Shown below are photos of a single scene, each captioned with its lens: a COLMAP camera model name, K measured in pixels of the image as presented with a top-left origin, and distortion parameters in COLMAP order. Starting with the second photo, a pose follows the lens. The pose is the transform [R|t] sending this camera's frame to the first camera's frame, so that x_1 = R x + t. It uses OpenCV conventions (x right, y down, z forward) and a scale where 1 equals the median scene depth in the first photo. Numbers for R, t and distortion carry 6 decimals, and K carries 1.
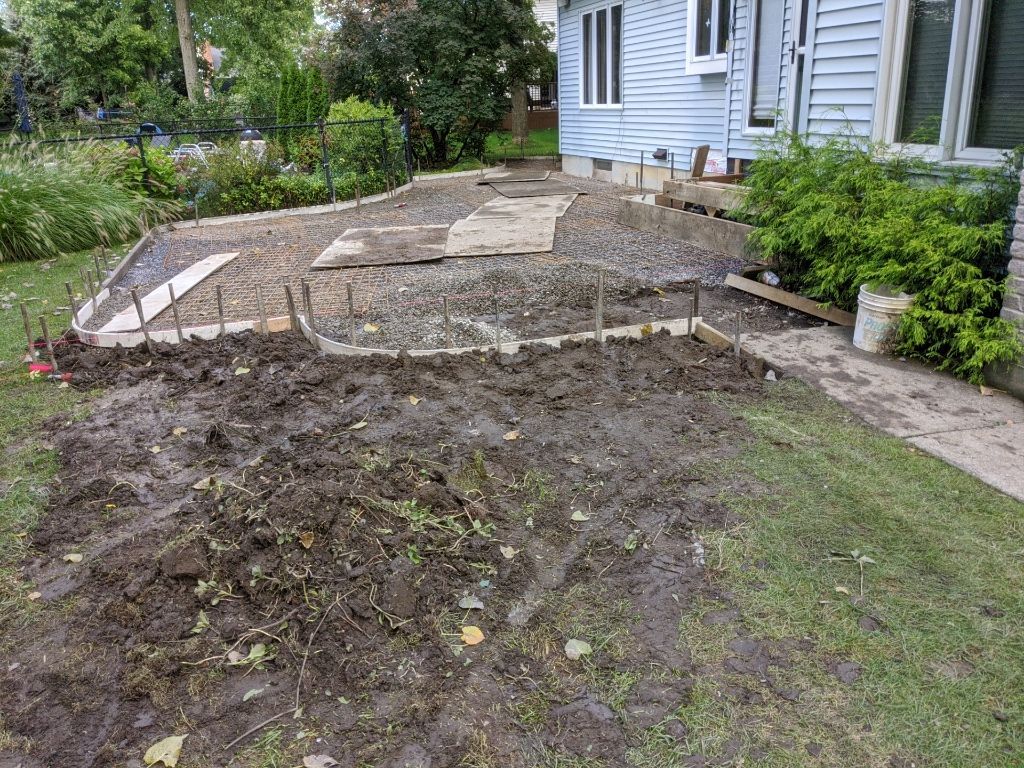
lens RADIAL K [[806.1, 0, 496.7], [0, 806.1, 382.9], [0, 0, 1]] dist [0.046958, -0.068496]
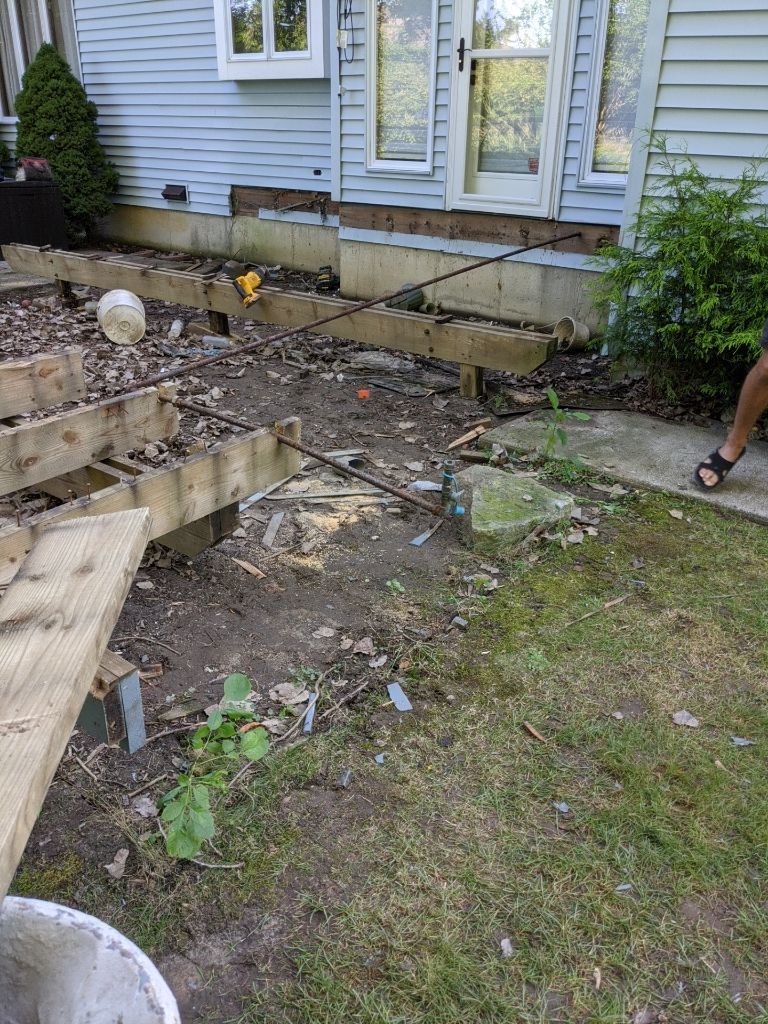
lens RADIAL K [[799.8, 0, 384.0], [0, 799.8, 512.0], [0, 0, 1]] dist [0.067166, -0.111309]
pose [[0.789160, -0.221813, 0.572735, -0.123859], [0.158249, 0.974457, 0.159346, -0.083181], [-0.593451, -0.035115, 0.804104, 0.277110]]
